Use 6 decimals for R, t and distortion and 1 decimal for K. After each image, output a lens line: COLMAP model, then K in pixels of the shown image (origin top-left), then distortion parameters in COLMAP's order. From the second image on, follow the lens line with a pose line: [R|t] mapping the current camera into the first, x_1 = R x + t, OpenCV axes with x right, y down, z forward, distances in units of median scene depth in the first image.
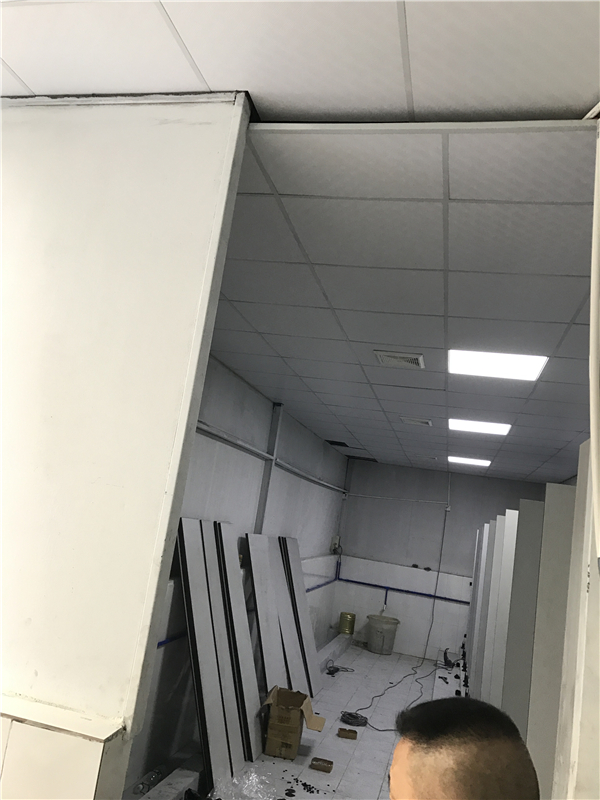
lens RADIAL K [[629.4, 0, 309.5], [0, 629.4, 400.2], [0, 0, 1]] dist [0.002672, 0.006866]
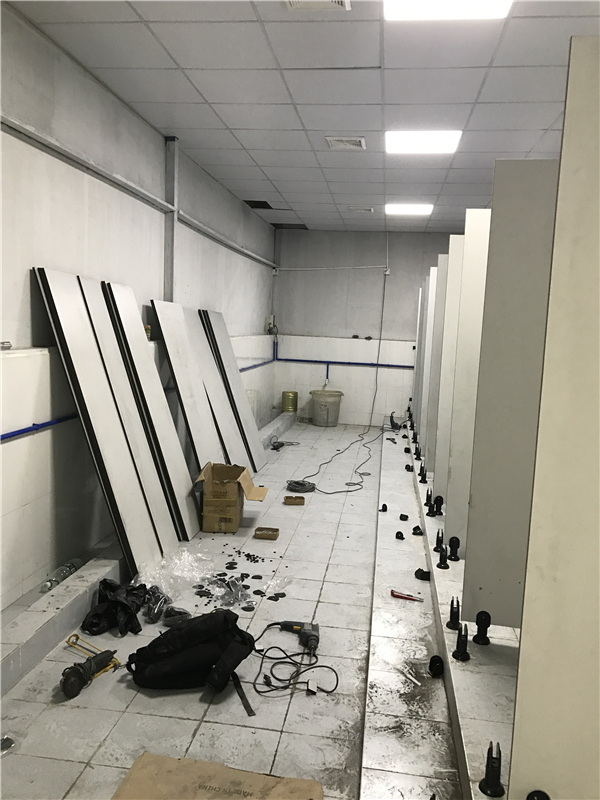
lens RADIAL K [[629.4, 0, 309.5], [0, 629.4, 400.2], [0, 0, 1]] dist [0.002672, 0.006866]
pose [[0.990243, -0.114663, 0.079192, 0.022627], [0.084468, 0.945879, 0.313333, 0.087750], [-0.110834, -0.303587, 0.946335, 0.144205]]
